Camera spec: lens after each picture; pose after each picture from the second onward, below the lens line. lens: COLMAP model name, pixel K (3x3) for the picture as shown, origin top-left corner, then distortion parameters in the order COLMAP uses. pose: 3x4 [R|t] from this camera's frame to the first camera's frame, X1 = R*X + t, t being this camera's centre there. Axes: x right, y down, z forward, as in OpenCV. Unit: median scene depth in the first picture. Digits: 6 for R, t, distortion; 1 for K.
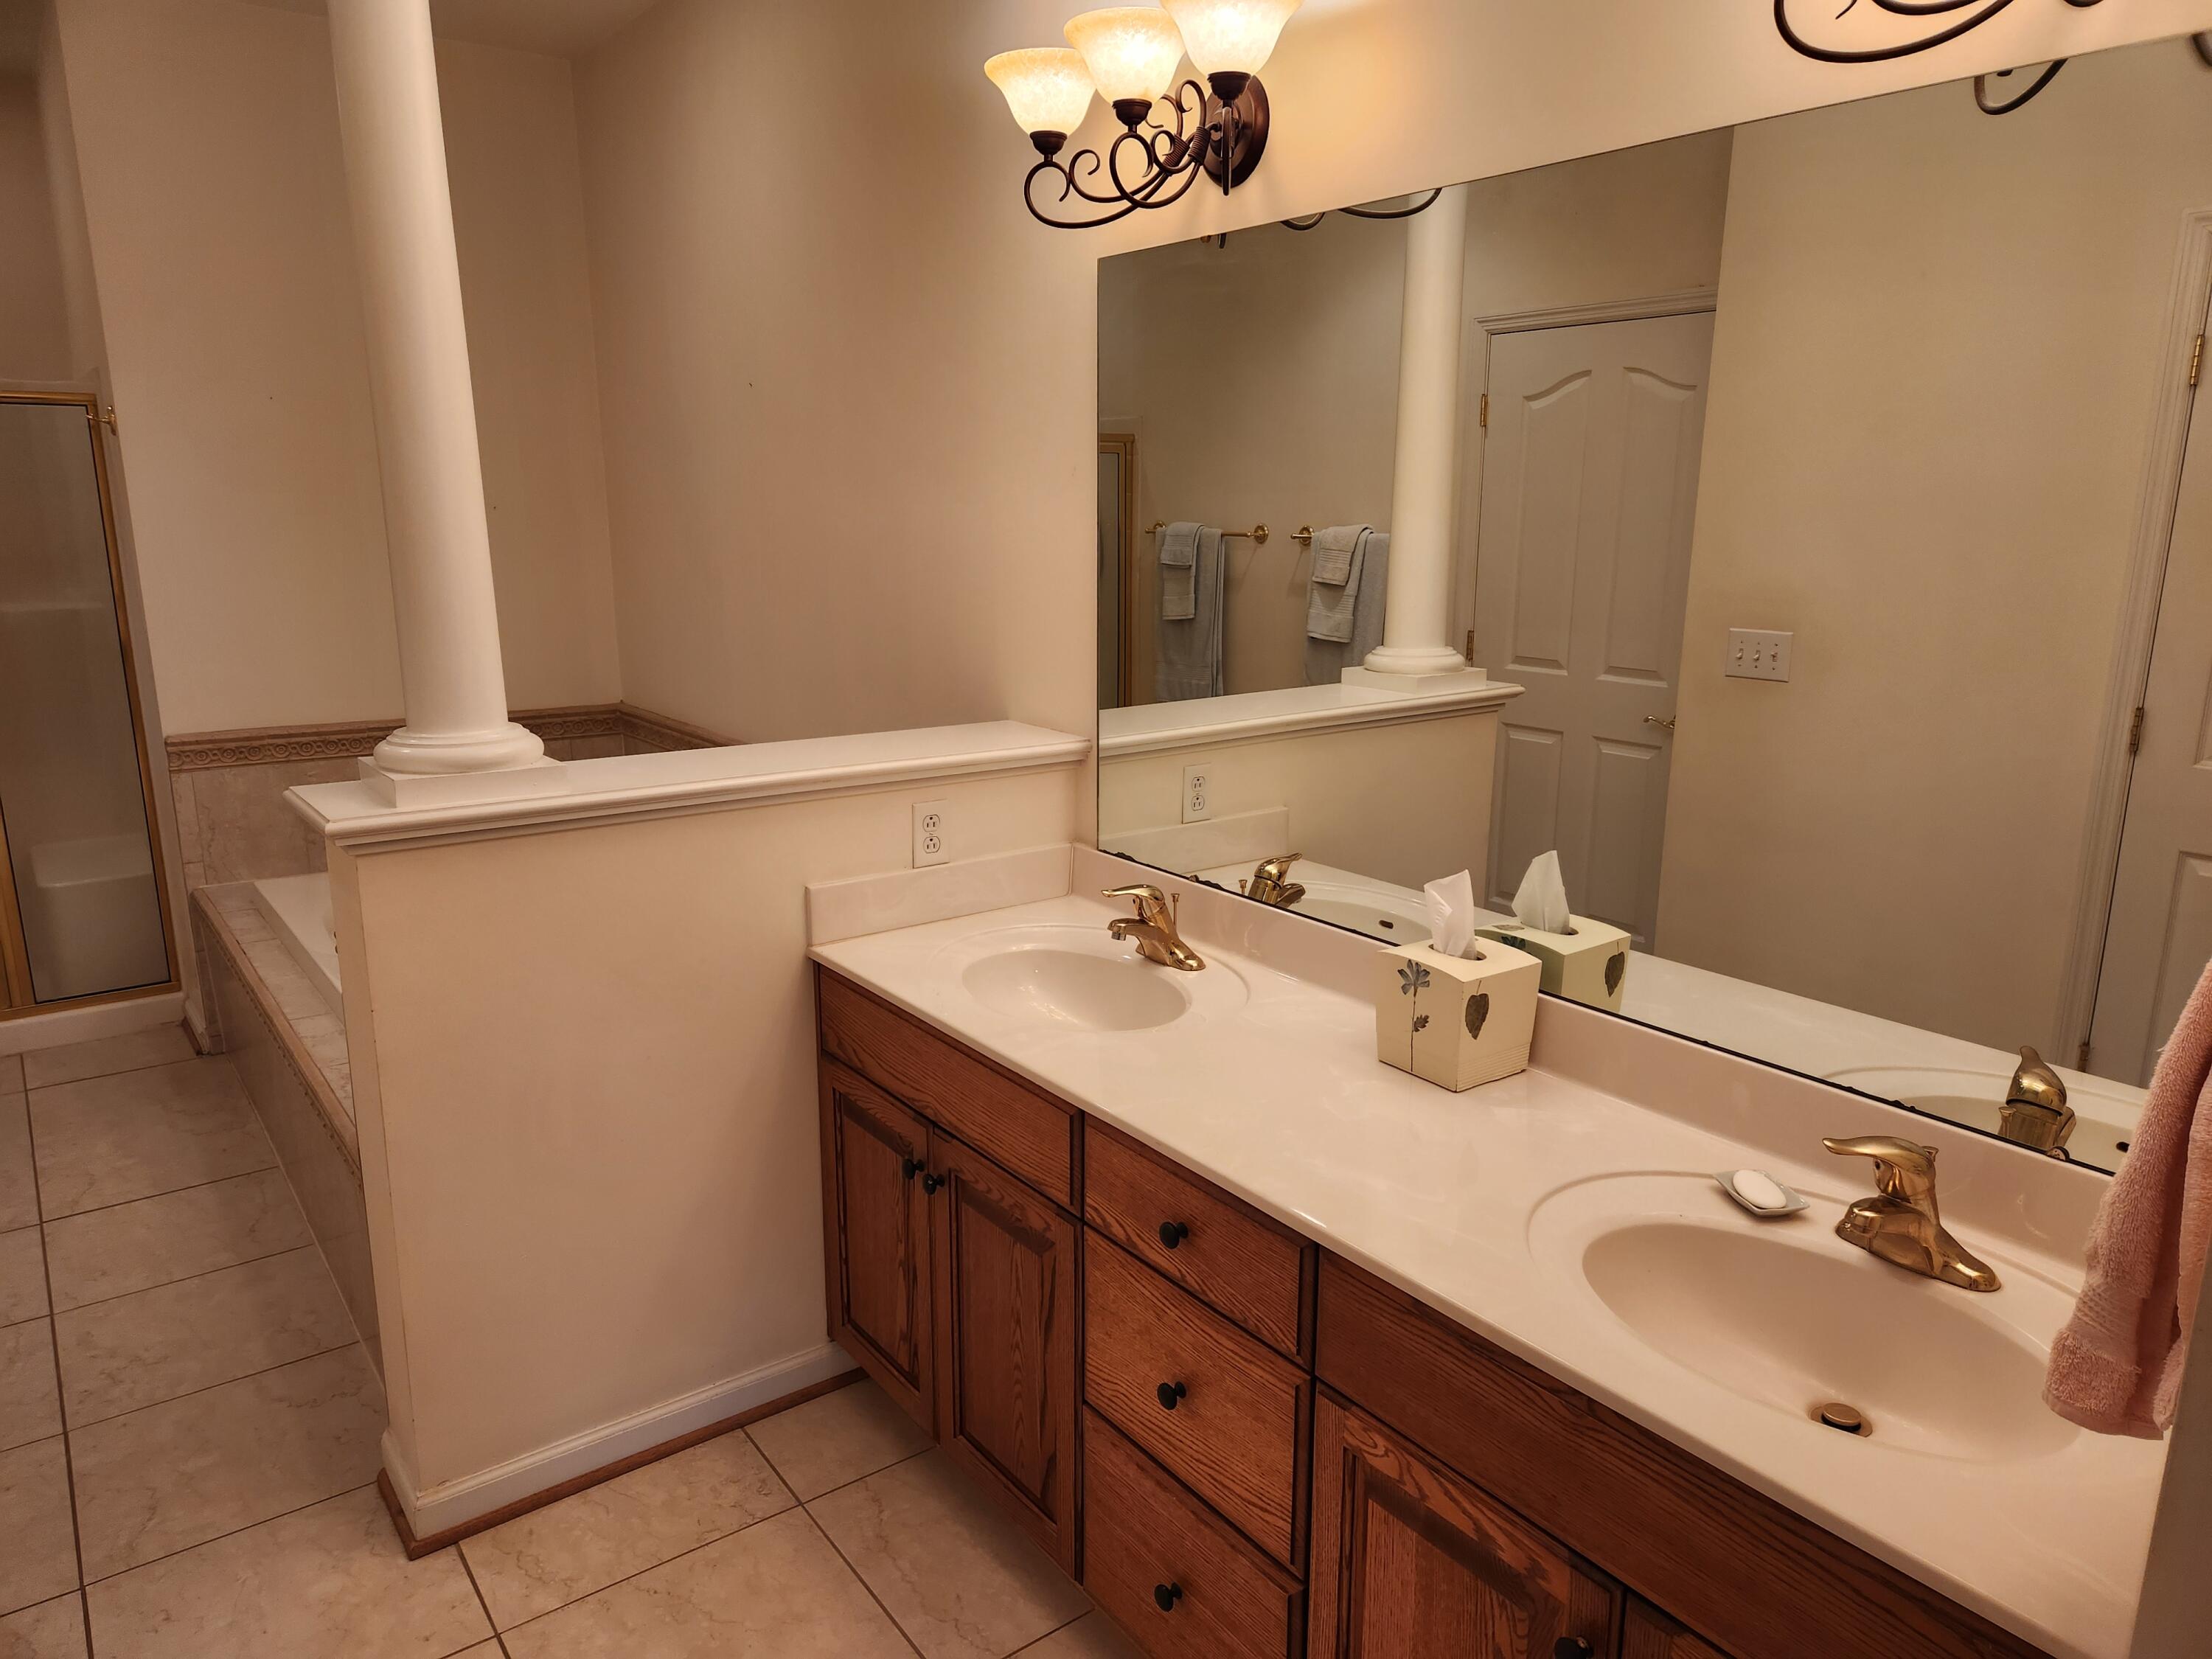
lens RADIAL K [[1469.2, 0, 1112.2], [0, 1469.2, 843.1], [0, 0, 1]] dist [0.074912, -0.059567]
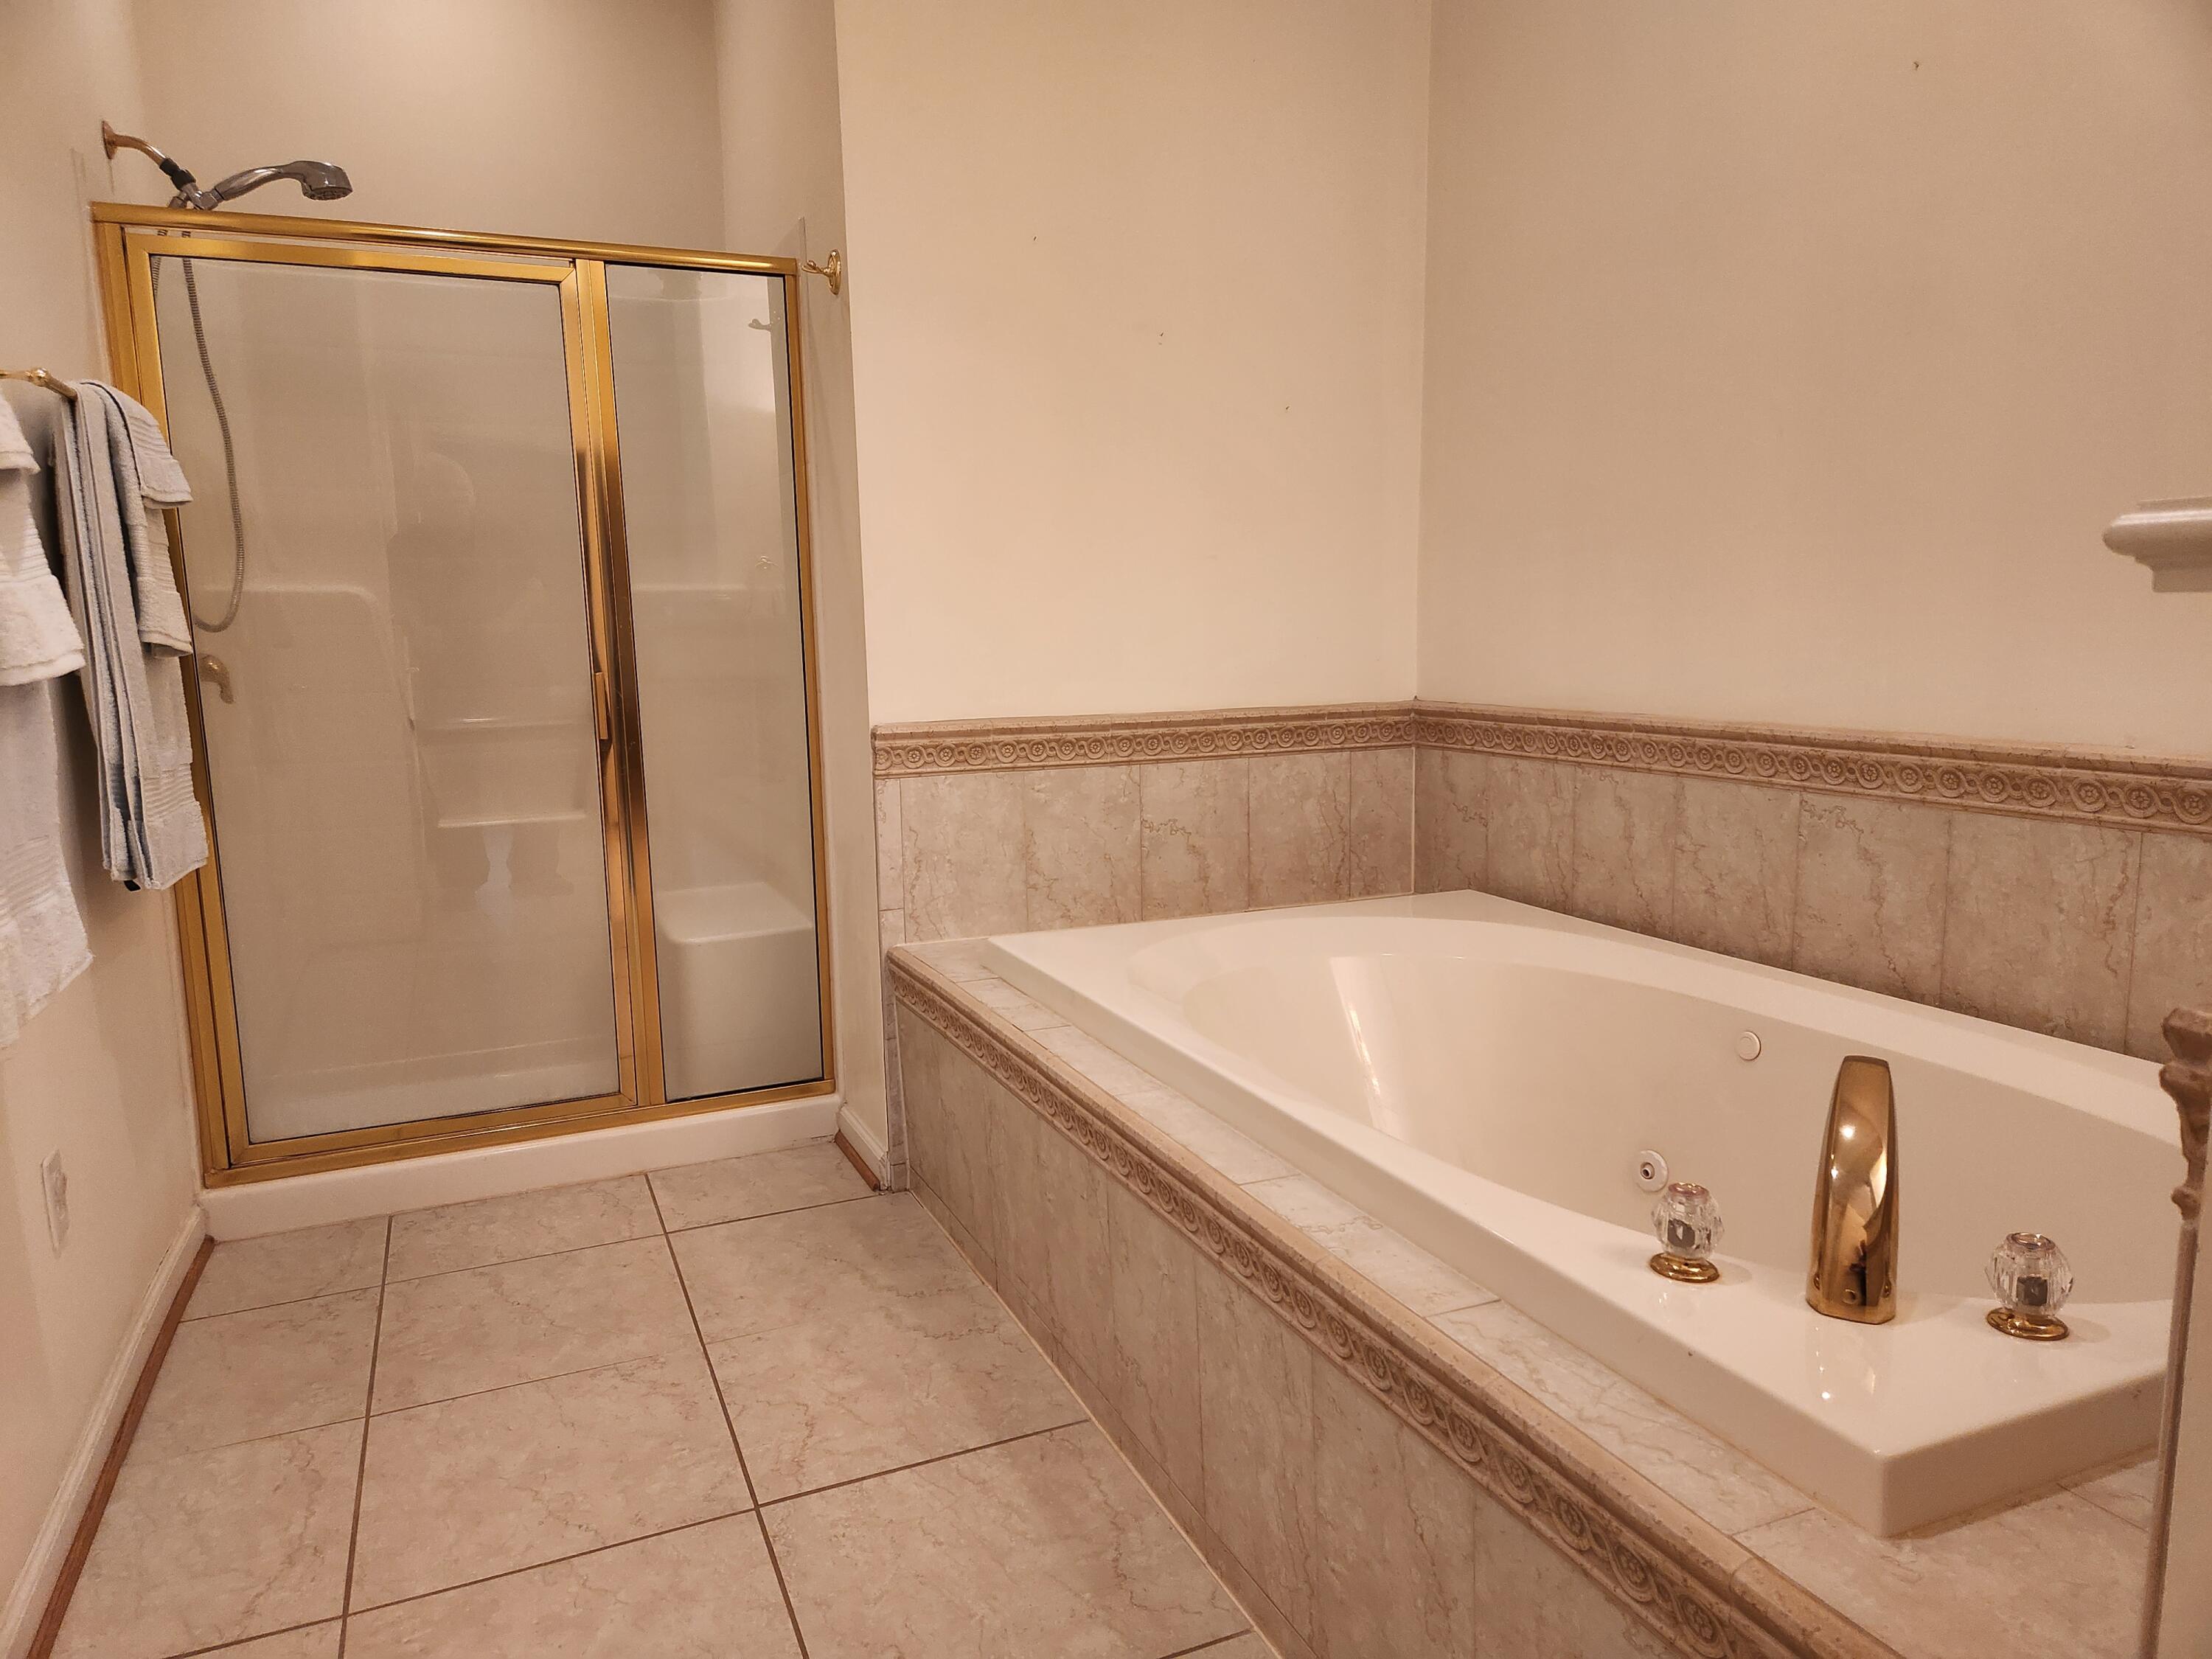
lens RADIAL K [[1469.2, 0, 1104.4], [0, 1469.2, 833.7], [0, 0, 1]] dist [0.074912, -0.059567]
pose [[0.971939, 0.010920, -0.234980, -0.597194], [-0.030513, 0.996335, -0.079906, 0.048908], [0.233246, 0.084833, 0.968710, 0.600479]]
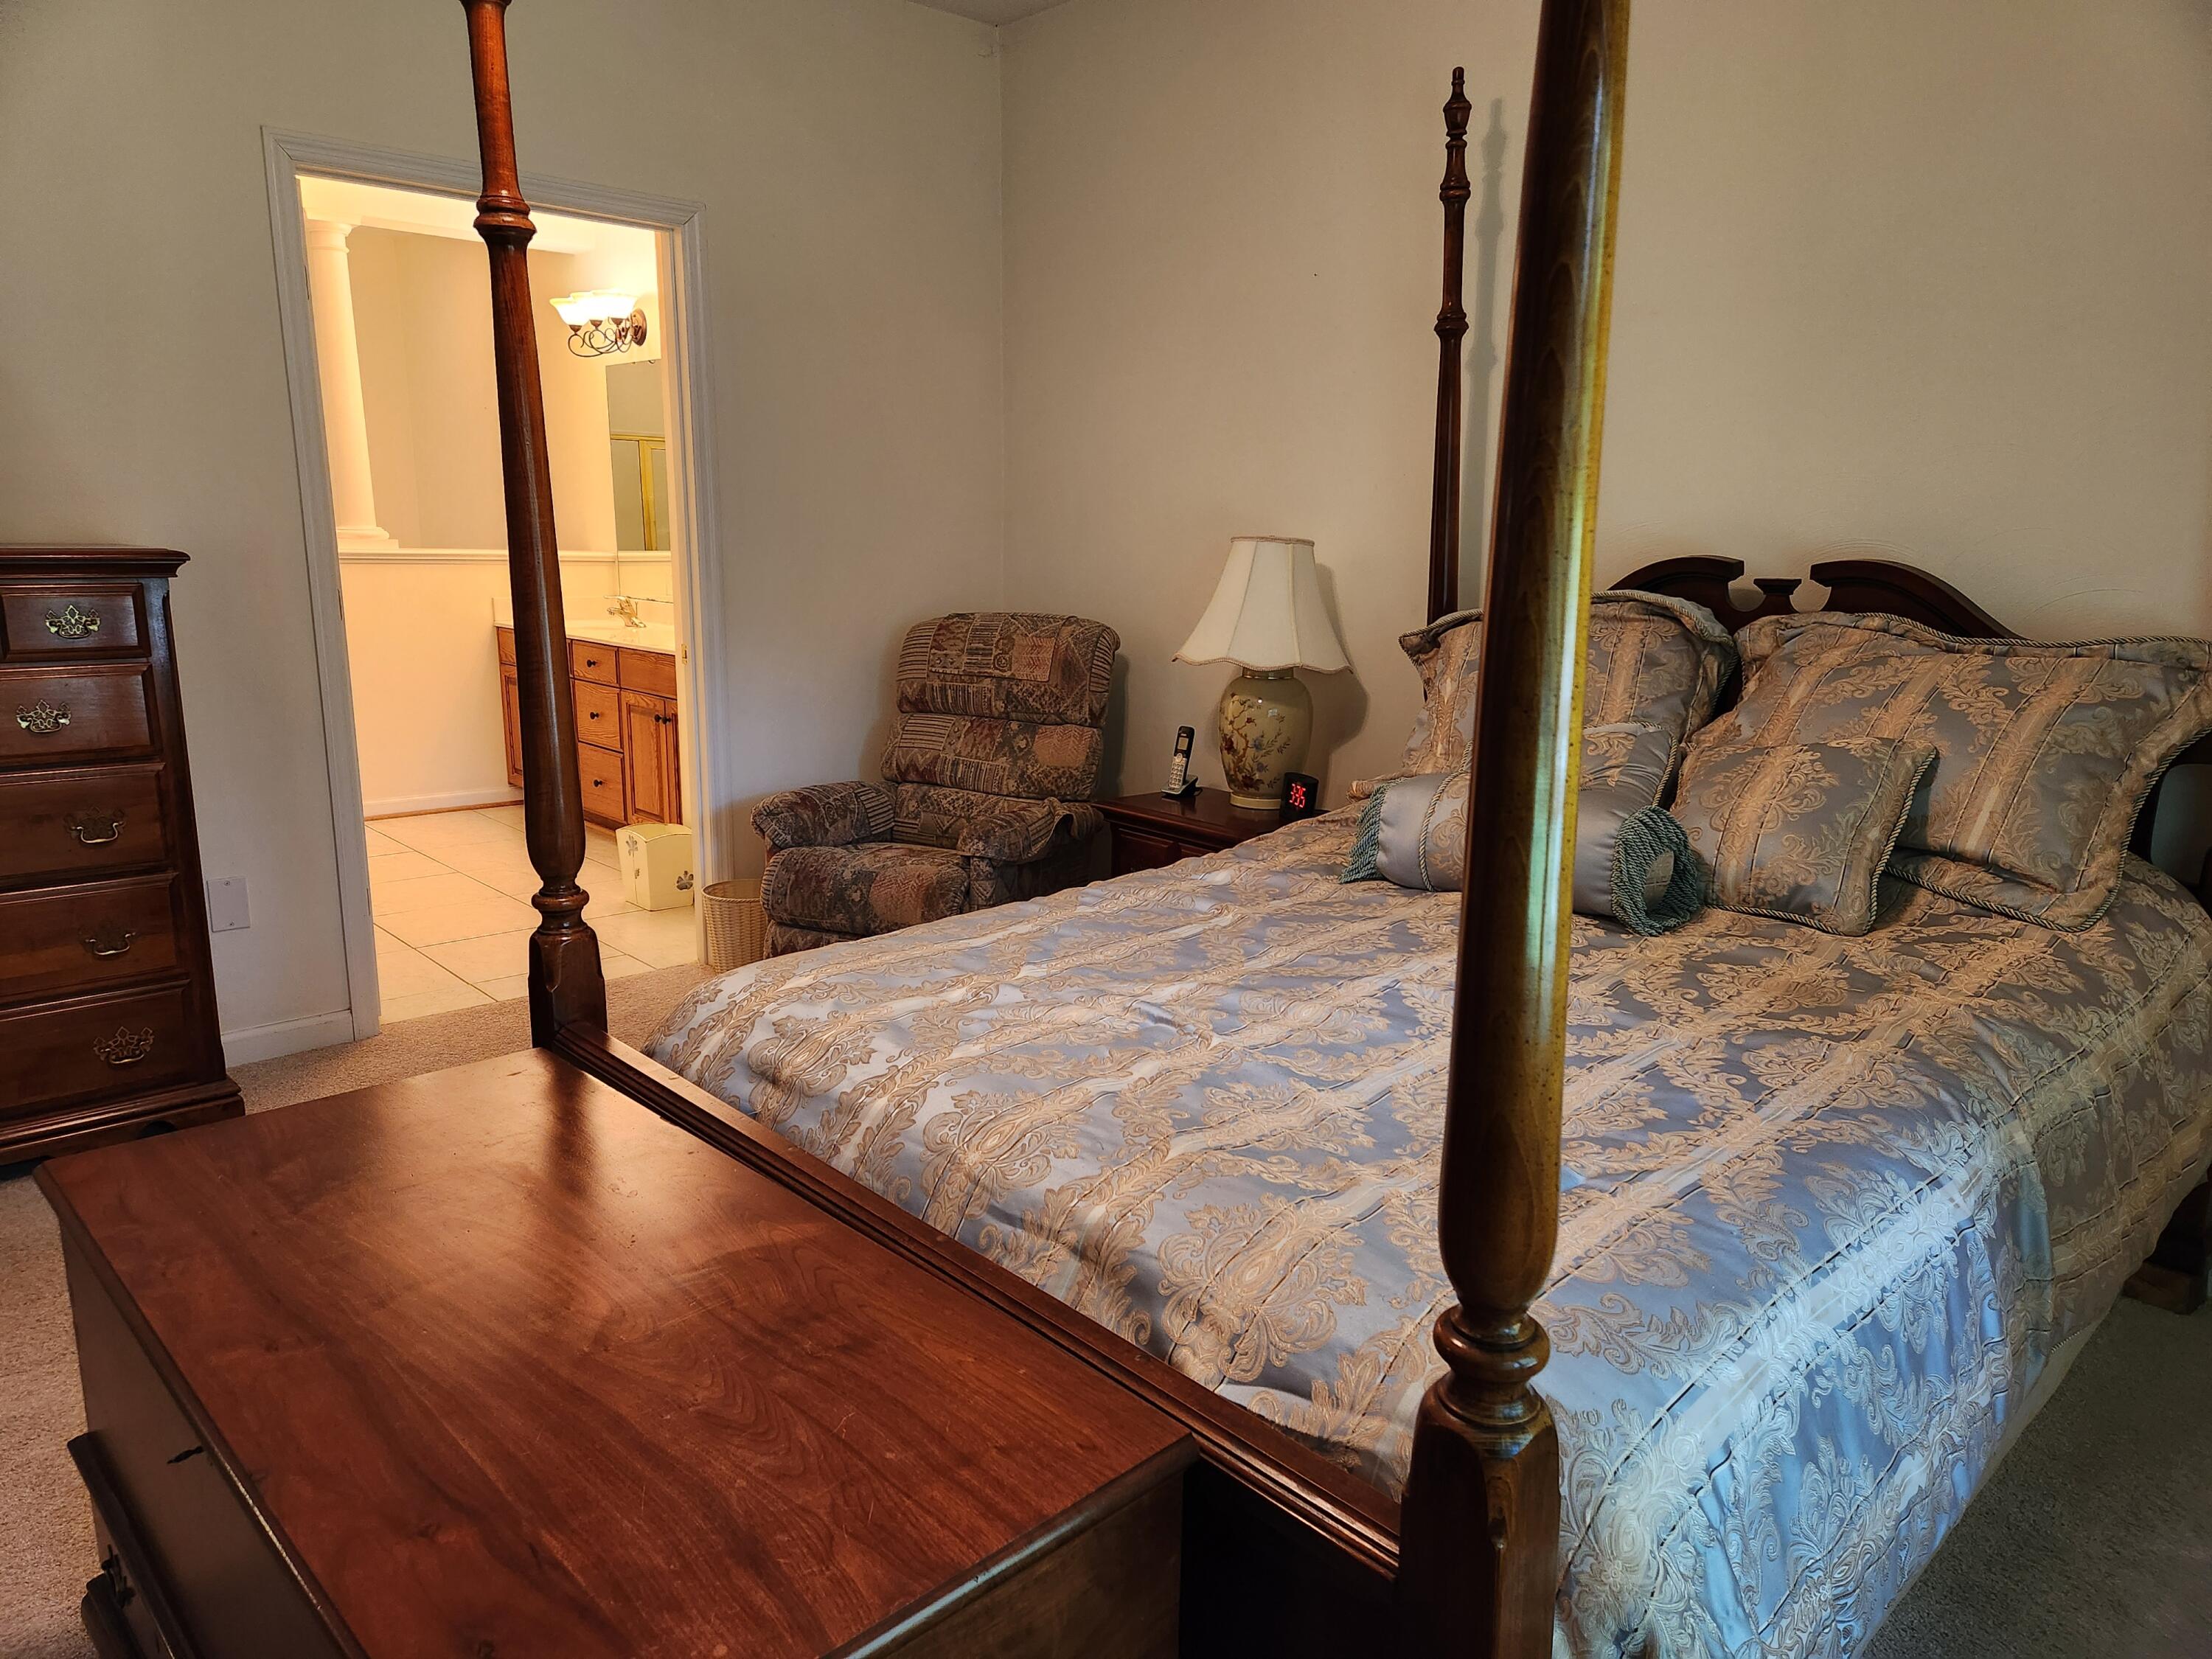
lens RADIAL K [[1469.2, 0, 1100.0], [0, 1469.2, 827.9], [0, 0, 1]] dist [0.074912, -0.059567]
pose [[0.995022, -0.011802, 0.098949, 0.605531], [0.014002, 0.999669, -0.021564, 0.512240], [-0.098662, 0.022842, 0.994859, -1.747628]]
